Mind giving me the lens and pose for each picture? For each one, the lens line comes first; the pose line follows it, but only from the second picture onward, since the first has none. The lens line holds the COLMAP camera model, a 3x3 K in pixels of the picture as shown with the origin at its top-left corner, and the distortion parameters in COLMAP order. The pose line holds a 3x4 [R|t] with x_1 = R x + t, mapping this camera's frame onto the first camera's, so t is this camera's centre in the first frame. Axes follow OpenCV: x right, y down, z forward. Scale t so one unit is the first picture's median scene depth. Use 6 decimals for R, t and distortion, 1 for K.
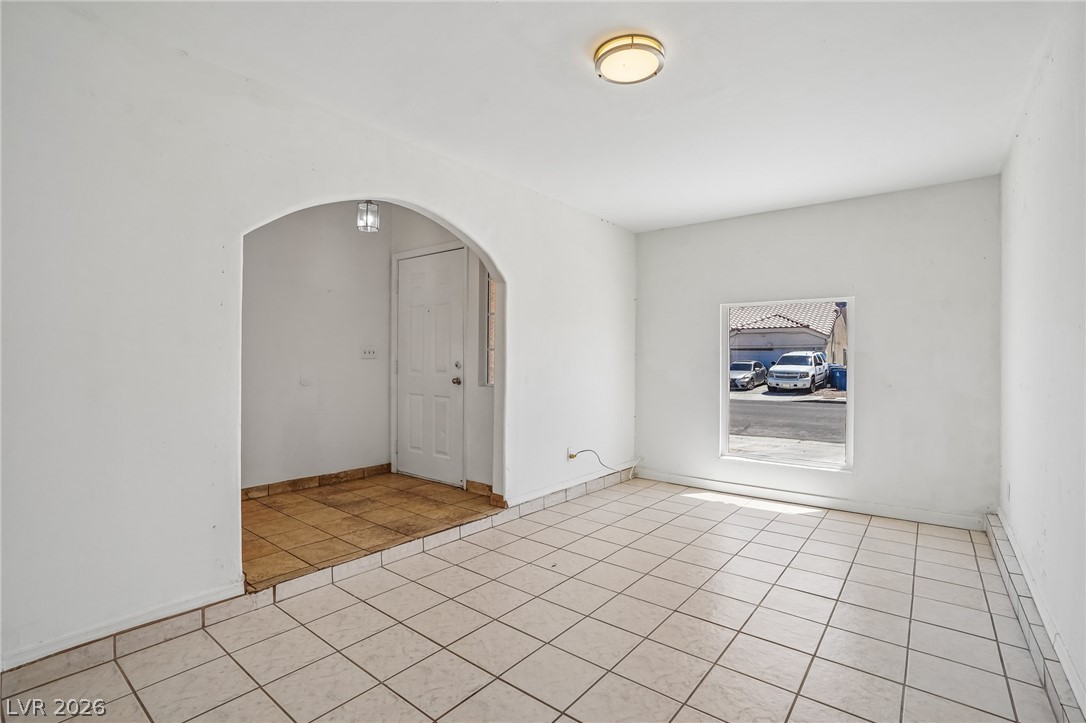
lens RADIAL K [[503.7, 0, 541.1], [0, 503.7, 364.4], [0, 0, 1]] dist [-0.077216, 0.028822]
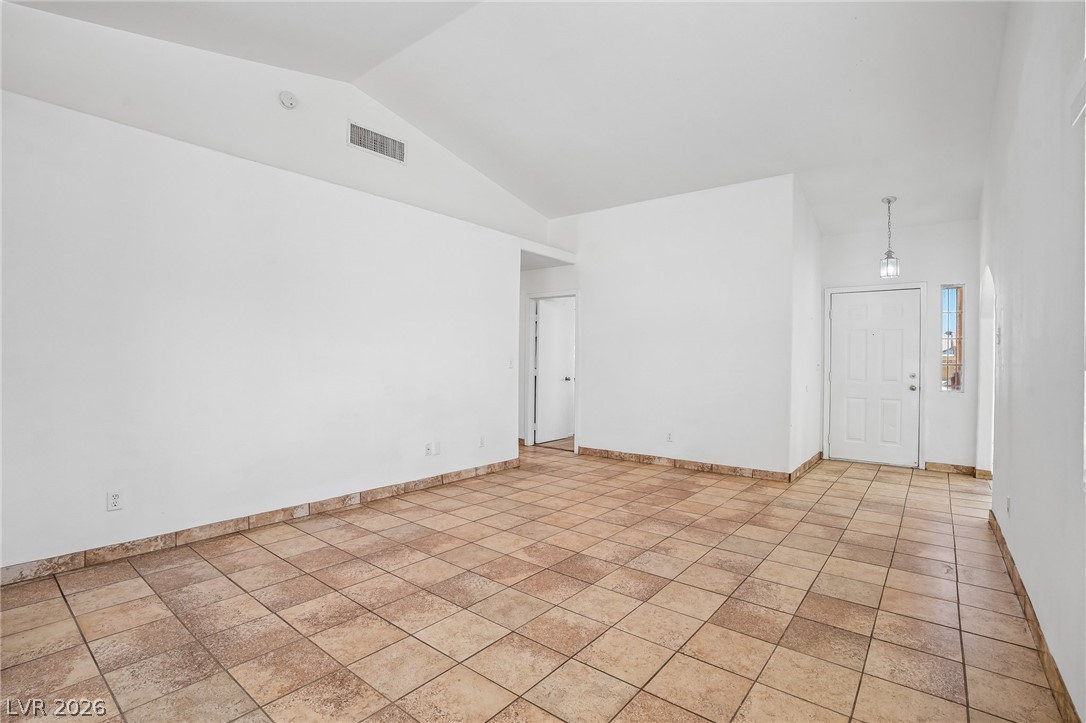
lens RADIAL K [[507.7, 0, 537.8], [0, 507.7, 360.7], [0, 0, 1]] dist [-0.067131, 0.023933]
pose [[0.999937, 0.003364, -0.010744, -1.325629], [-0.003453, 0.999960, -0.008294, -0.029650], [0.010715, 0.008330, 0.999908, -0.371957]]
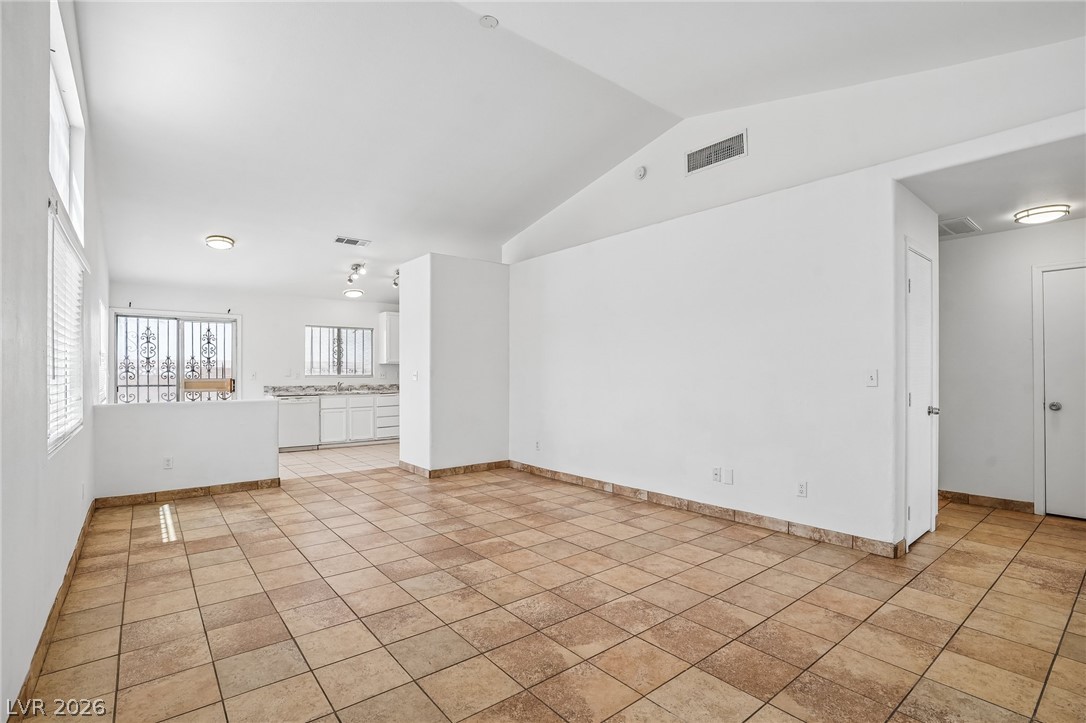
lens RADIAL K [[508.1, 0, 539.0], [0, 508.1, 365.3], [0, 0, 1]] dist [-0.069425, 0.025590]
pose [[-0.217957, -0.018153, -0.975789, -0.422008], [-0.008098, 0.999826, -0.016791, -0.038355], [0.975925, 0.004242, -0.218066, 0.754313]]
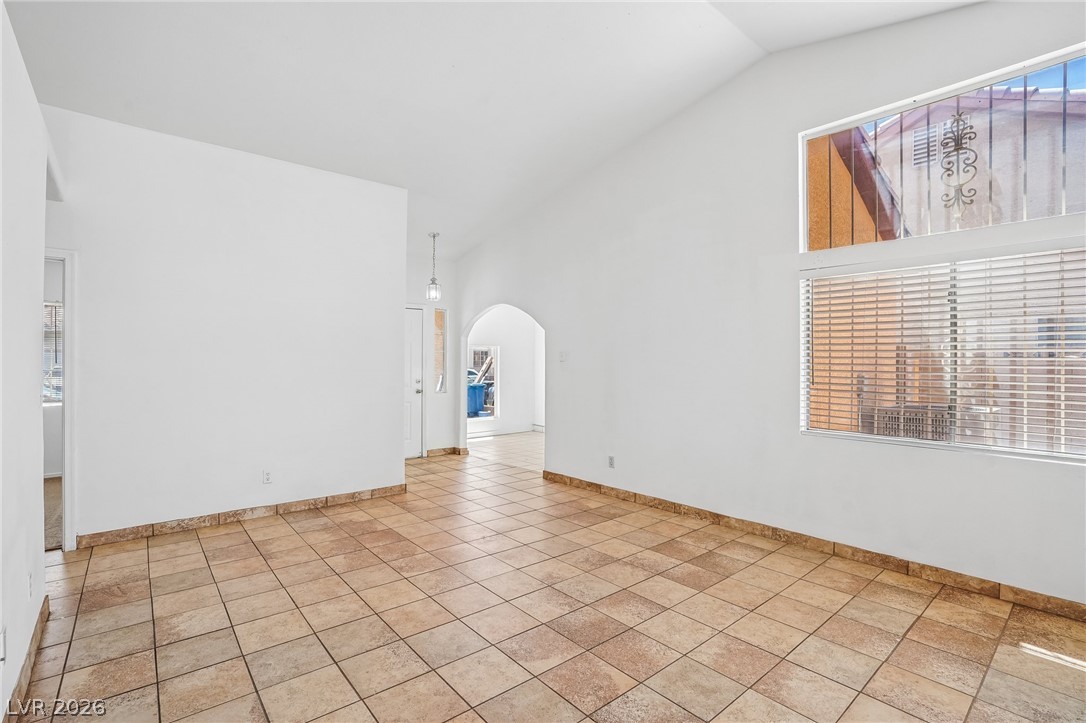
lens RADIAL K [[508.1, 0, 539.0], [0, 508.1, 365.3], [0, 0, 1]] dist [-0.069425, 0.025590]
pose [[0.196125, -0.013108, 0.980491, -1.936981], [0.005696, 0.999909, 0.012228, -0.079213], [-0.980562, 0.003187, 0.196182, 0.344317]]
